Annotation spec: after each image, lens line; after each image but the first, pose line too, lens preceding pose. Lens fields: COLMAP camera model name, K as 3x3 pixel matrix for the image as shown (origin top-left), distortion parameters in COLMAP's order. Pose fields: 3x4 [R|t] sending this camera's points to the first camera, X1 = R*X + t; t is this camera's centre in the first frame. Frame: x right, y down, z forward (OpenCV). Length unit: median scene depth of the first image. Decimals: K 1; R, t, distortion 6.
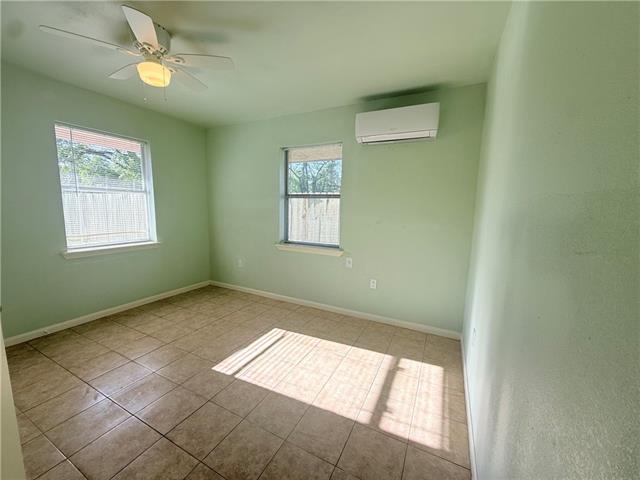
lens RADIAL K [[256.0, 0, 320.0], [0, 256.0, 240.0], [0, 0, 1]] dist [0.000111, 0.000065]
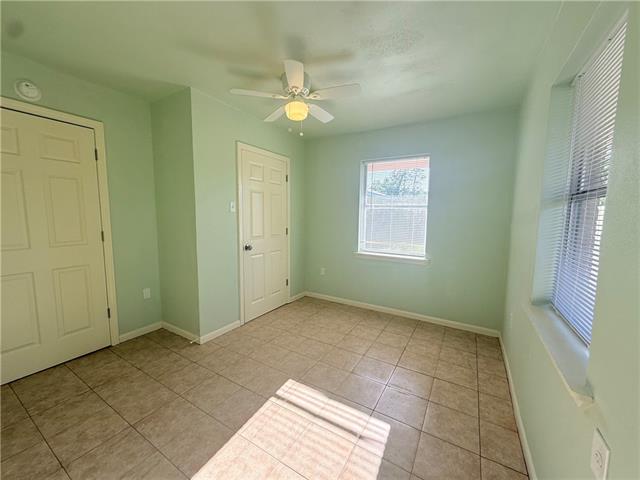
lens RADIAL K [[256.0, 0, 320.0], [0, 256.0, 240.0], [0, 0, 1]] dist [0.000111, 0.000065]
pose [[-0.076763, 0.072175, -0.994434, 0.401218], [-0.147337, 0.985606, 0.082907, -0.102340], [0.986103, 0.152881, -0.065024, 0.842874]]
